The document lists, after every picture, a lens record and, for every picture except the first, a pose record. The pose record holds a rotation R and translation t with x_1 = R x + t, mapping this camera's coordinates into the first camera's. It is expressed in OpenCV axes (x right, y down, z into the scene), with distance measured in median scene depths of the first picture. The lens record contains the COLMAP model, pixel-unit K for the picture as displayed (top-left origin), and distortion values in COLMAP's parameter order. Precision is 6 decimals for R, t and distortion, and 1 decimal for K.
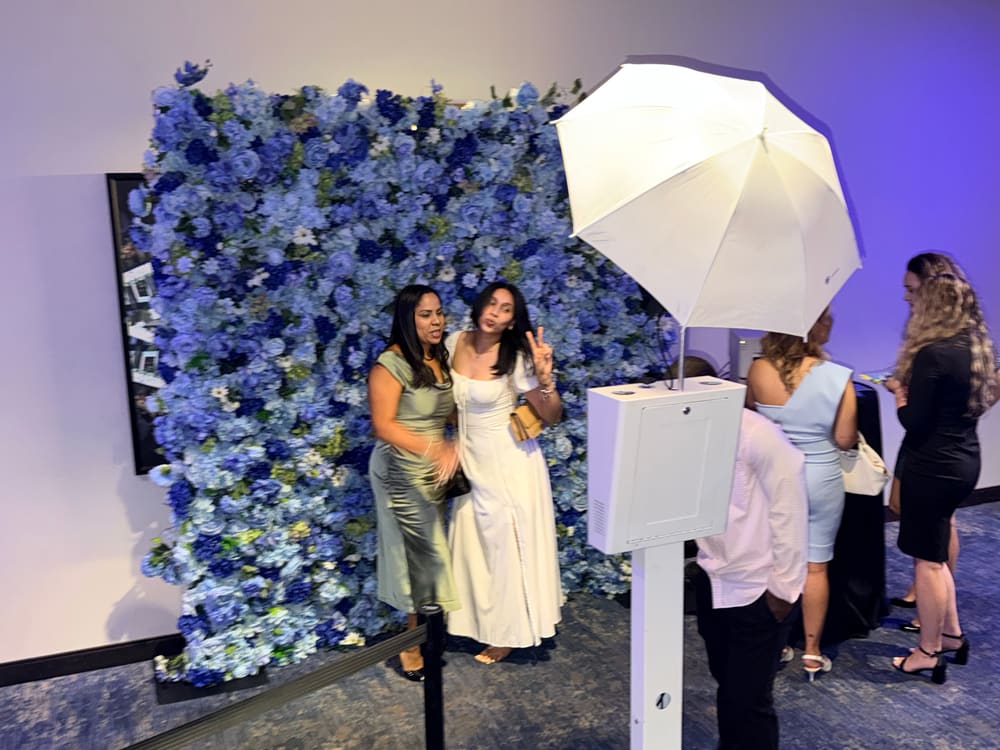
lens RADIAL K [[966.8, 0, 501.4], [0, 966.8, 383.3], [0, 0, 1]] dist [0.221094, -0.454104]
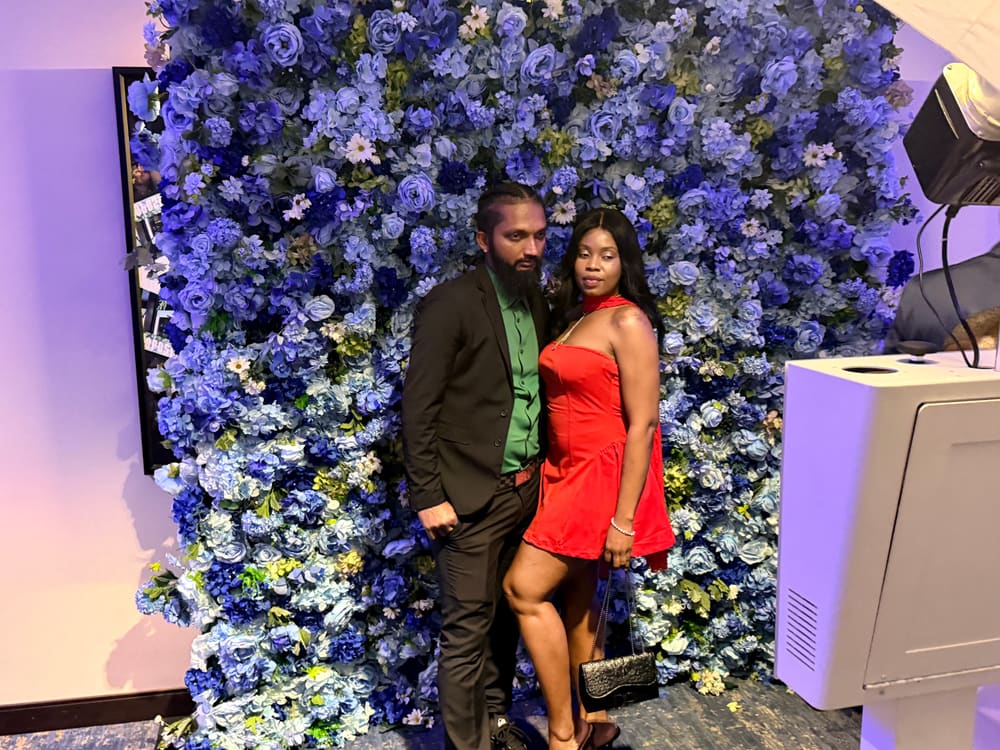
lens RADIAL K [[960.3, 0, 481.3], [0, 960.3, 376.5], [0, 0, 1]] dist [0.209857, -0.414041]
pose [[0.983442, 0.039936, -0.176770, 0.012371], [-0.042760, 0.999011, -0.012193, 0.016460], [0.176108, 0.019550, 0.984177, 0.313638]]
